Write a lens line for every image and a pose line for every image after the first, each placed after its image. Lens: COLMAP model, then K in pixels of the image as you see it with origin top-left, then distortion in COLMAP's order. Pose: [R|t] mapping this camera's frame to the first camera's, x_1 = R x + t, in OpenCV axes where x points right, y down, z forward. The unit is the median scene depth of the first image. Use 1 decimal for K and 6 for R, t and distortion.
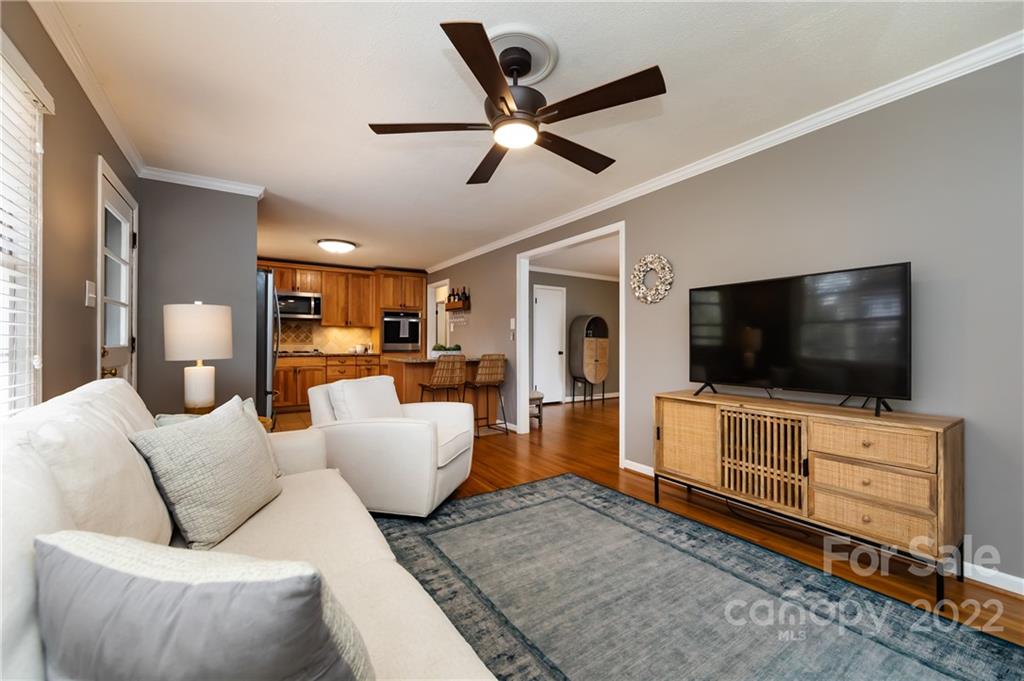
lens RADIAL K [[406.4, 0, 503.4], [0, 406.4, 343.9], [0, 0, 1]] dist [0.000963, -0.001179]
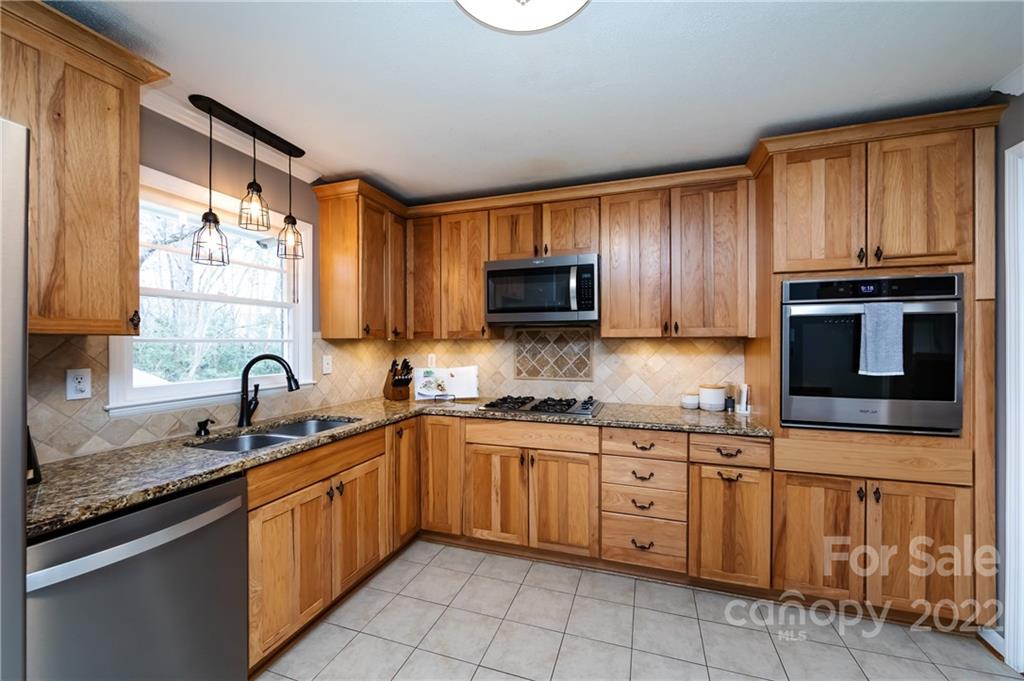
lens RADIAL K [[406.4, 0, 517.4], [0, 406.4, 342.9], [0, 0, 1]] dist [0.000963, -0.001179]
pose [[0.620984, -0.004624, -0.783810, -0.205304], [0.001321, 0.999987, -0.004853, -0.041054], [0.783822, 0.001978, 0.620982, 0.734384]]
